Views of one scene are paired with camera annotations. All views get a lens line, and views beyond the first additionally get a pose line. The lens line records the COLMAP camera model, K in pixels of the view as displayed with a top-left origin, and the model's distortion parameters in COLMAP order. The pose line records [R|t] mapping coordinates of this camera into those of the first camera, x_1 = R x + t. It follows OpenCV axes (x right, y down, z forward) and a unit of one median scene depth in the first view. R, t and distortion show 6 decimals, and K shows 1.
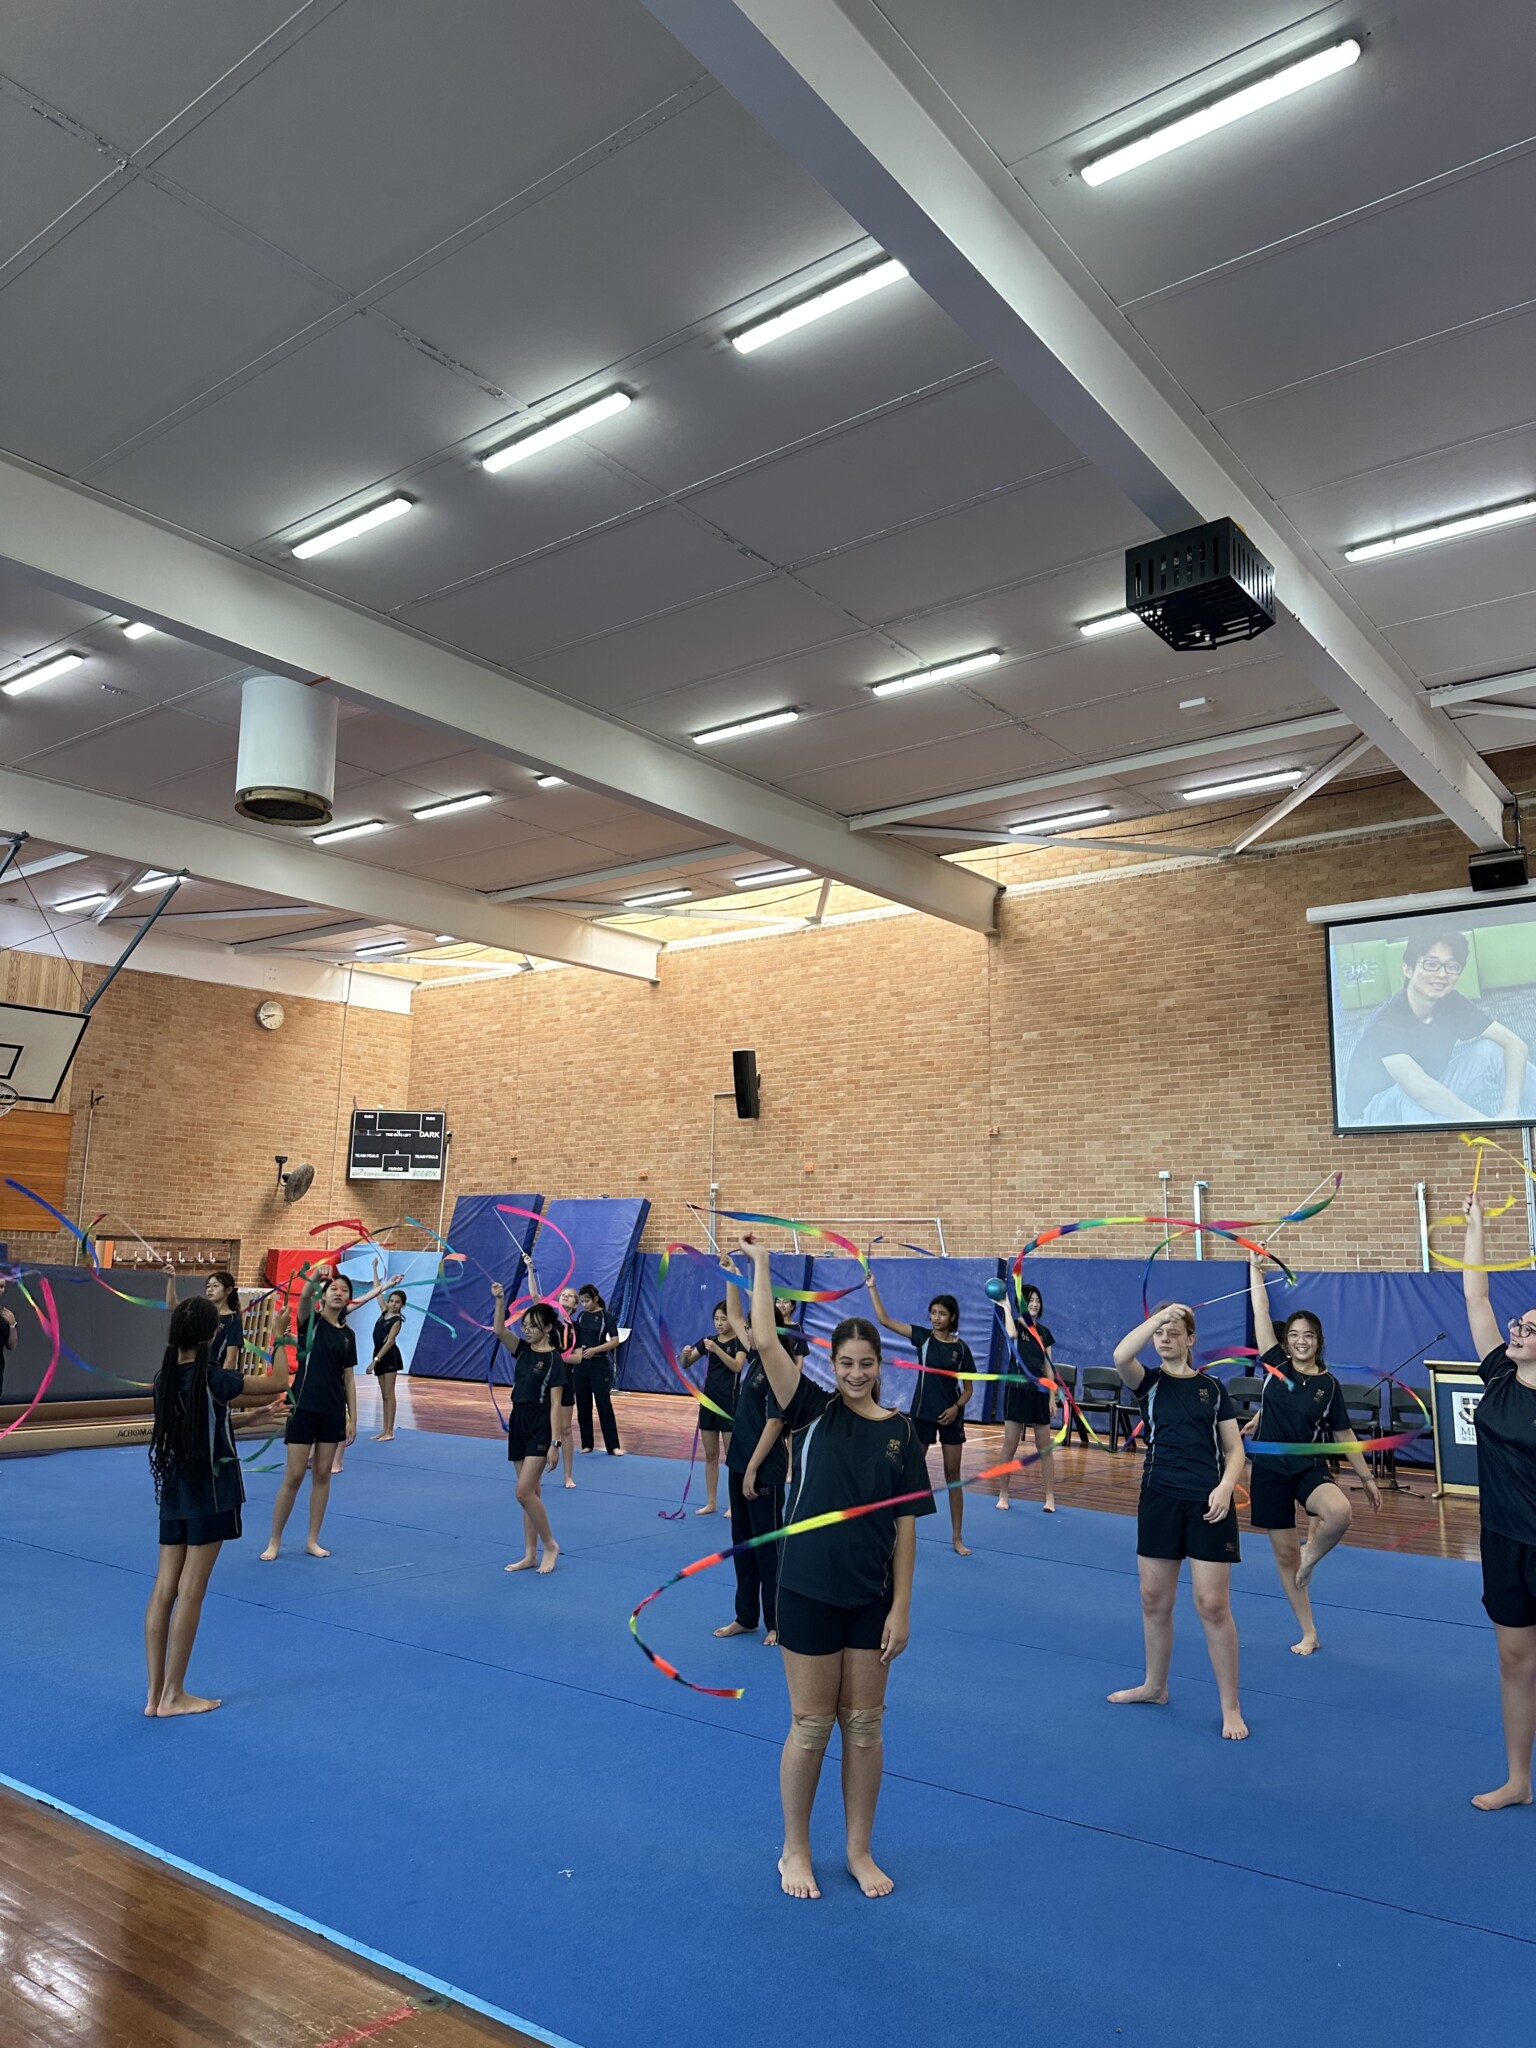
lens RADIAL K [[1485.2, 0, 751.7], [0, 1485.2, 1008.8], [0, 0, 1]] dist [0.126460, -0.122851]
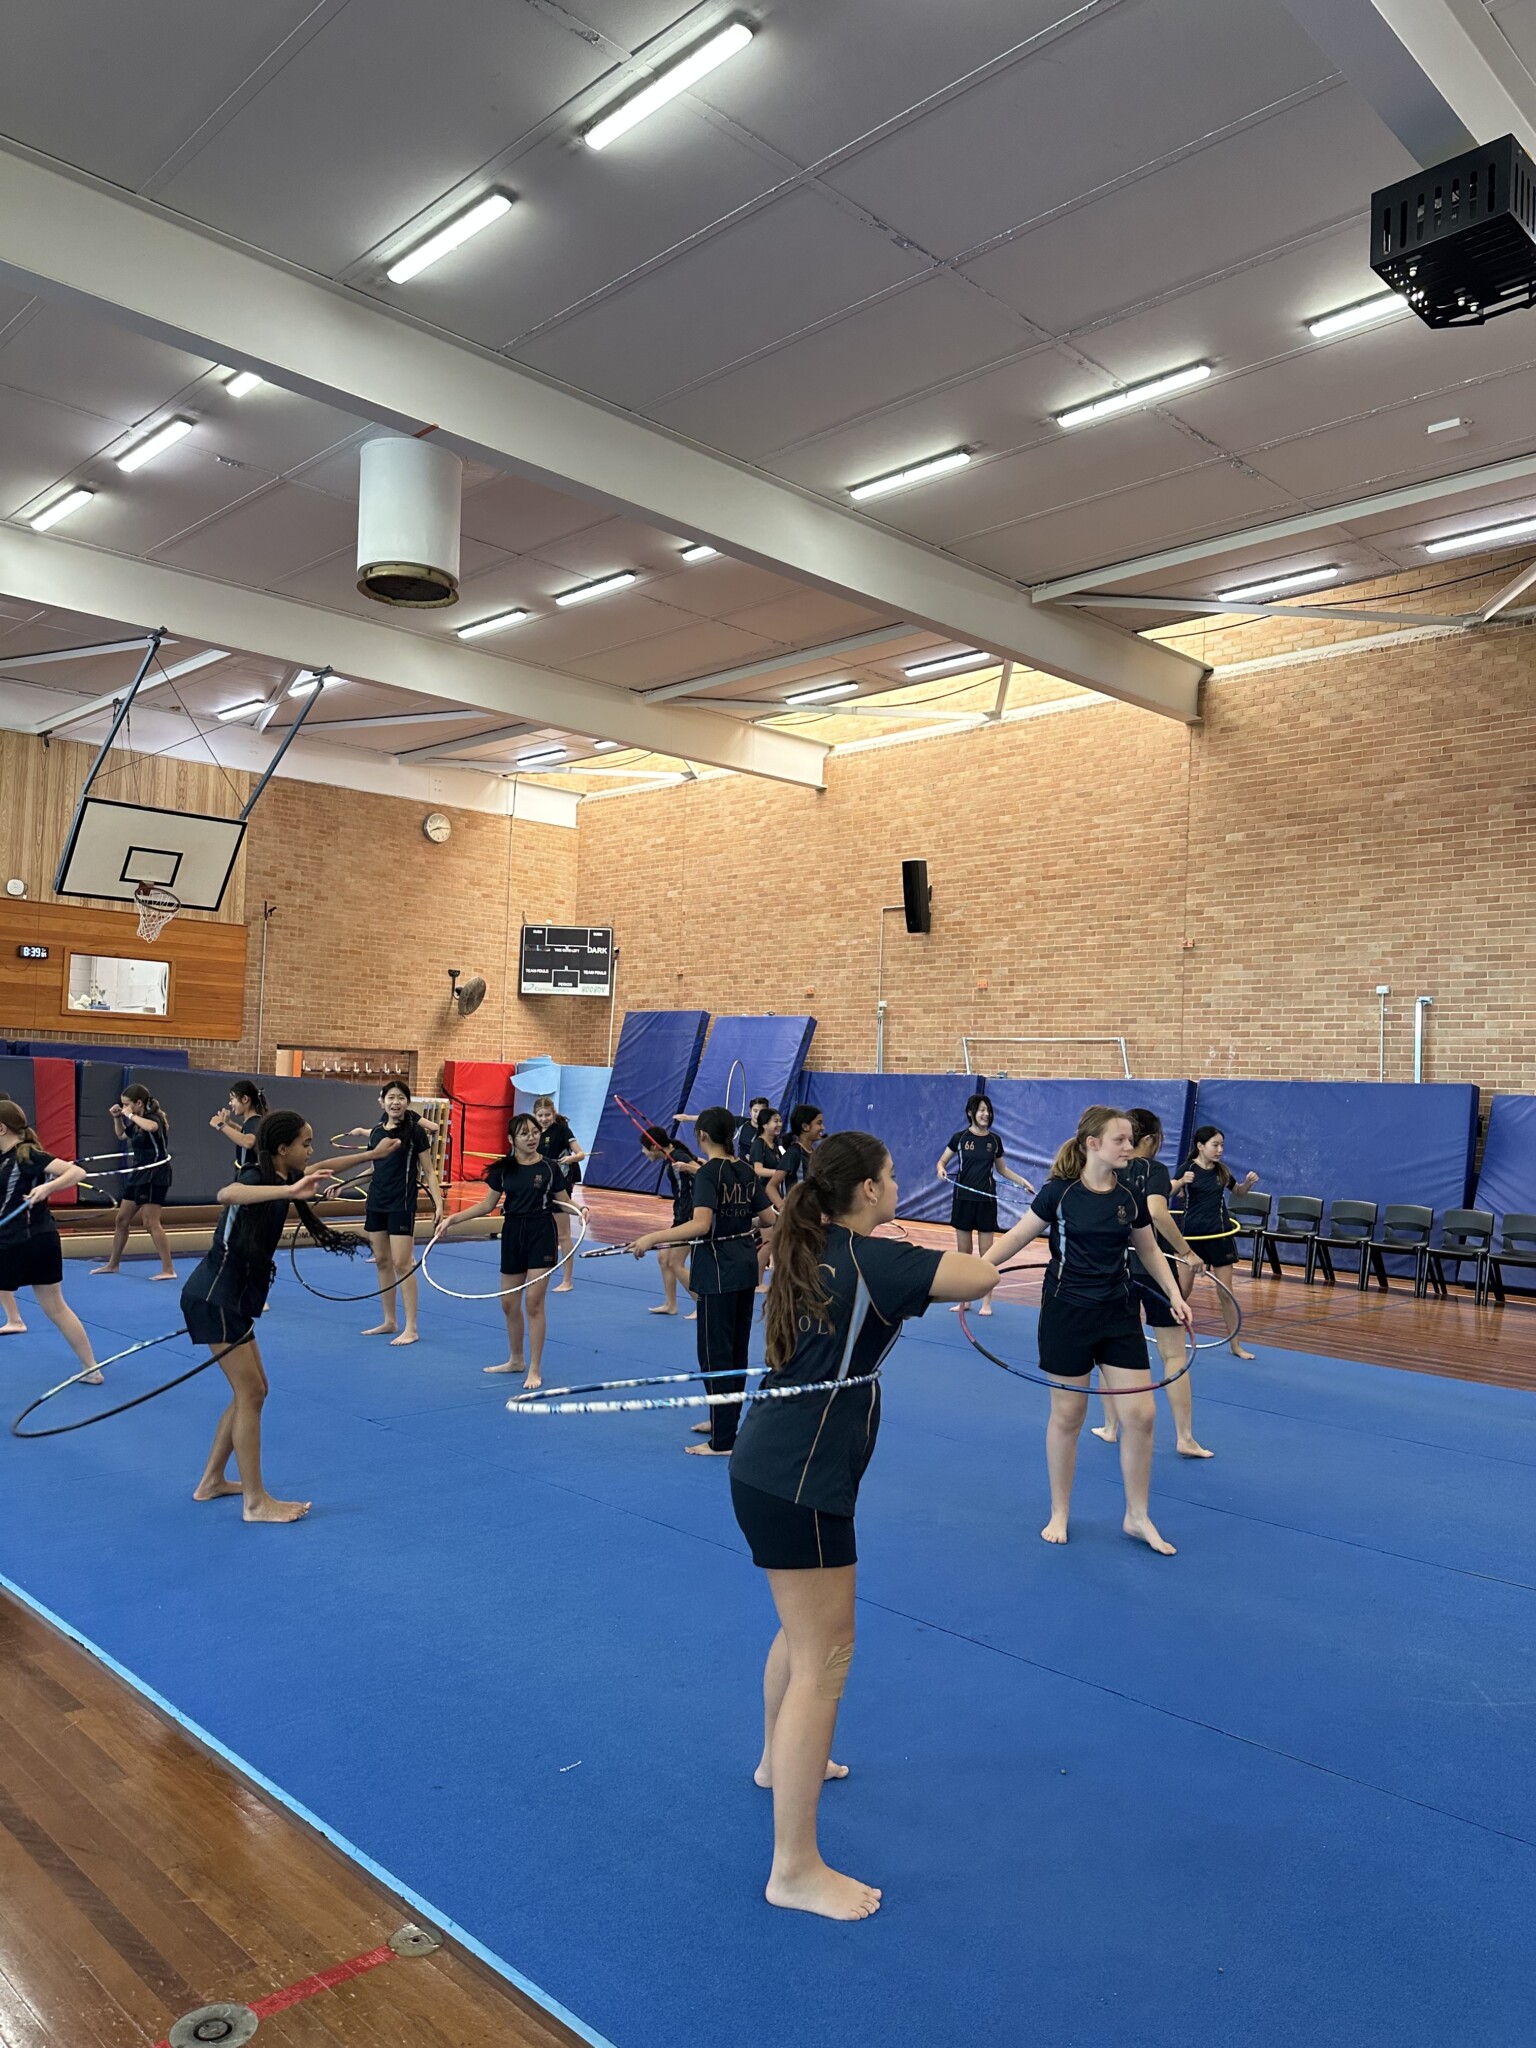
lens RADIAL K [[1485.2, 0, 759.2], [0, 1485.2, 1018.0], [0, 0, 1]] dist [0.126460, -0.122851]
pose [[0.992696, 0.008155, -0.120364, 0.013128], [0.006695, 0.992451, 0.122457, 0.013317], [0.120454, -0.122368, 0.985148, 0.059675]]
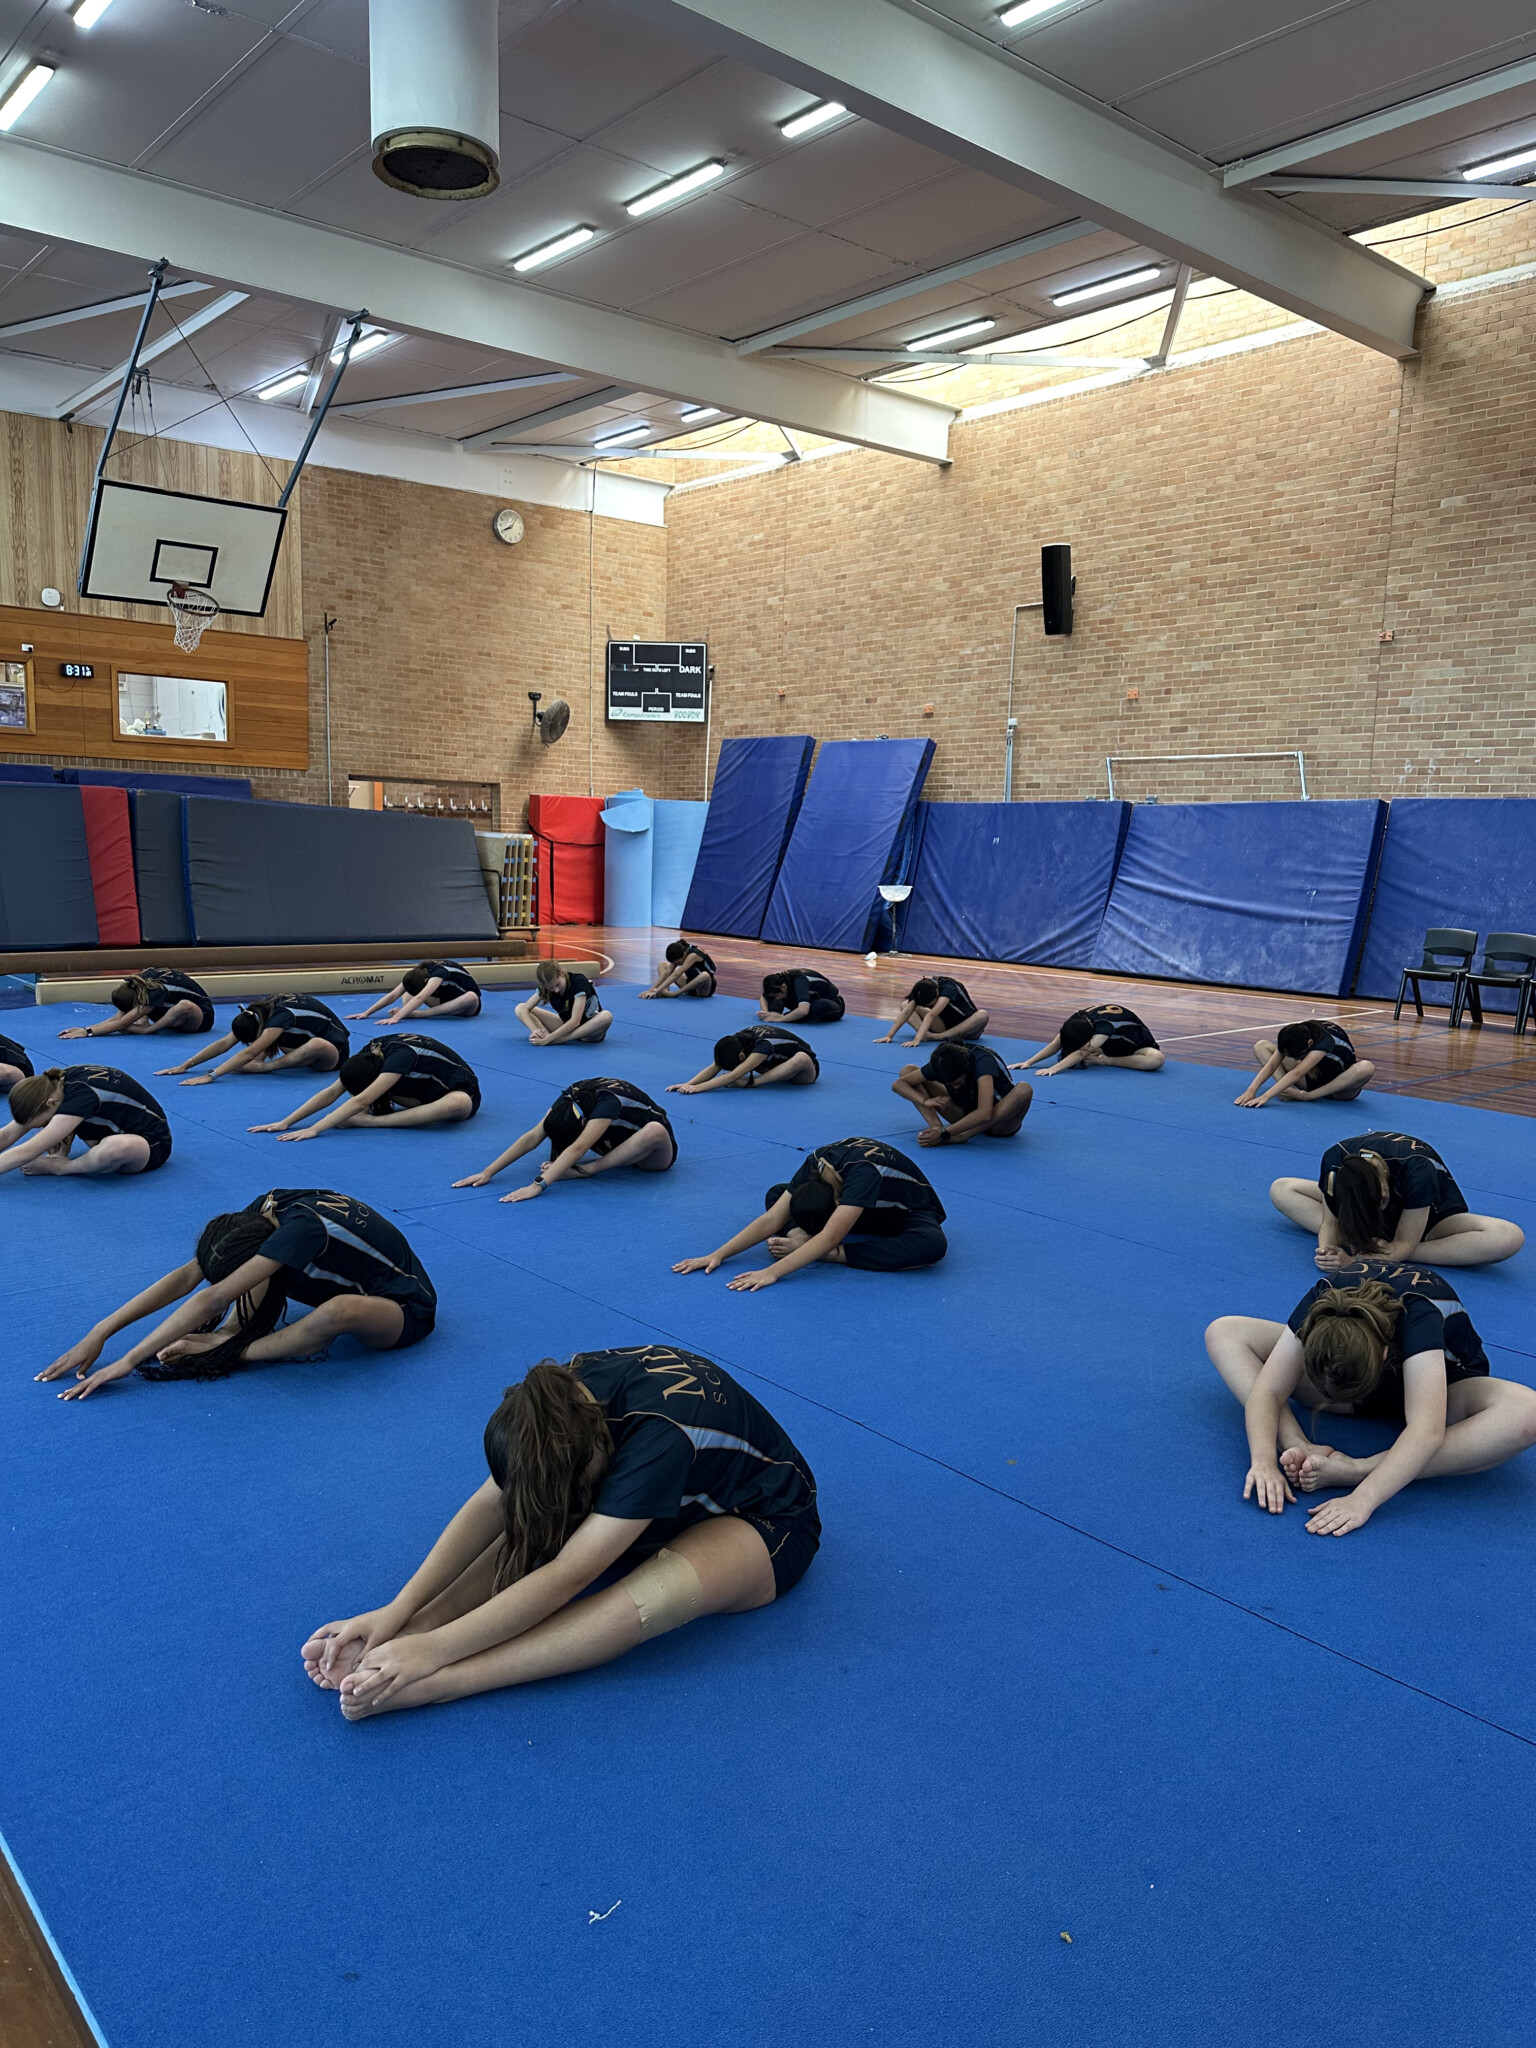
lens RADIAL K [[1494.7, 0, 776.6], [0, 1494.7, 1036.1], [0, 0, 1]] dist [0.036518, -0.048620]
pose [[0.984181, 0.031727, -0.174302, -0.004843], [0.022067, 0.954220, 0.298290, 0.041628], [0.175786, -0.297418, 0.938425, 0.161866]]
